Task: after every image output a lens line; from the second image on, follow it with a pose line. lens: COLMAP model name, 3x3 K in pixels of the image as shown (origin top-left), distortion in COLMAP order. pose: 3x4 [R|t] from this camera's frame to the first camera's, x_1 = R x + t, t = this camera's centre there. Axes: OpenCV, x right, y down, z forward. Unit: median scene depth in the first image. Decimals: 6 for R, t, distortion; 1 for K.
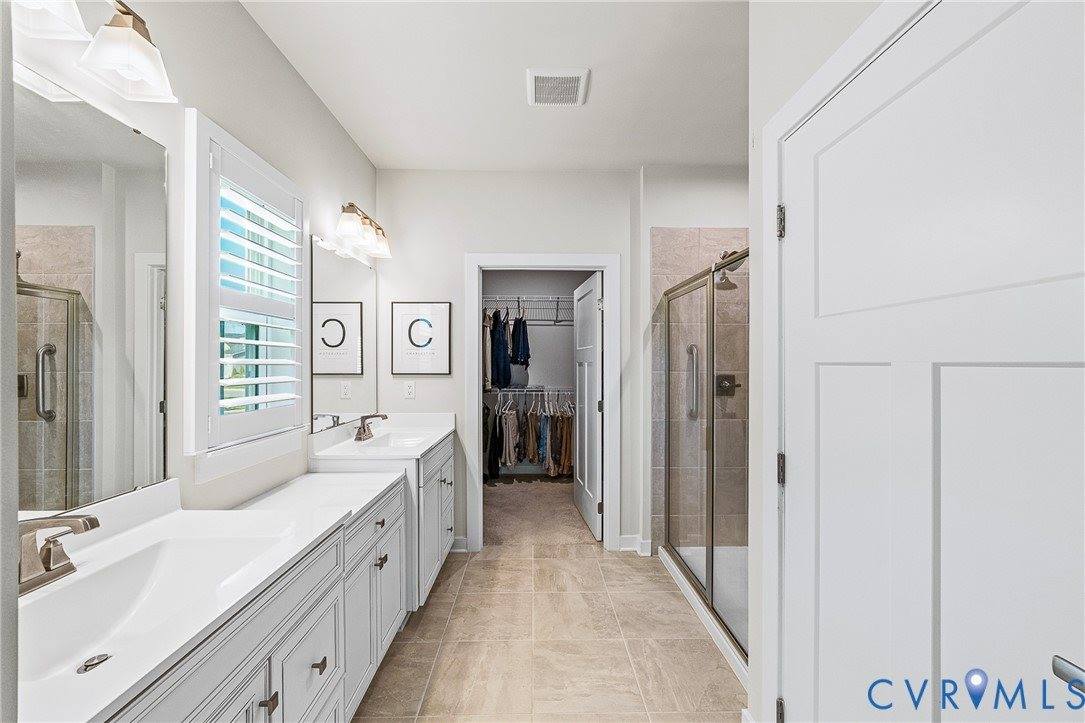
lens RADIAL K [[438.0, 0, 545.9], [0, 438.0, 367.3], [0, 0, 1]] dist [-0.002646, 0.000368]
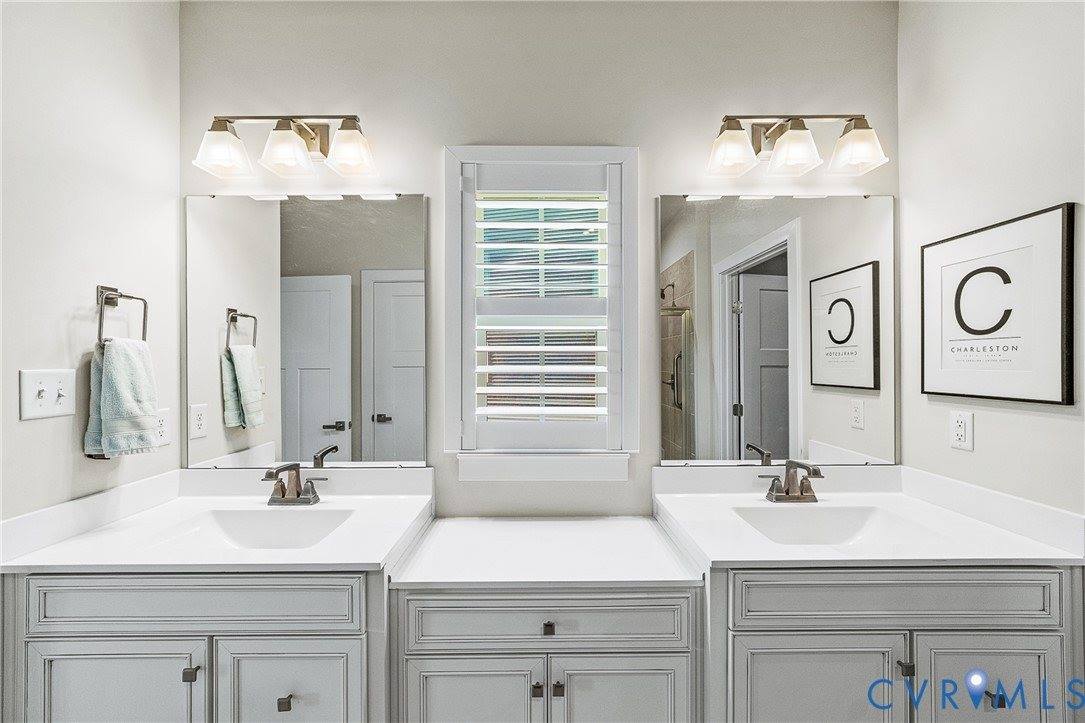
lens RADIAL K [[438.0, 0, 545.9], [0, 438.0, 367.3], [0, 0, 1]] dist [-0.002646, 0.000368]
pose [[-0.017445, 0.006928, -0.999824, 0.148841], [-0.007602, 0.999946, 0.007061, -0.013374], [0.999819, 0.007724, -0.017391, 0.593389]]
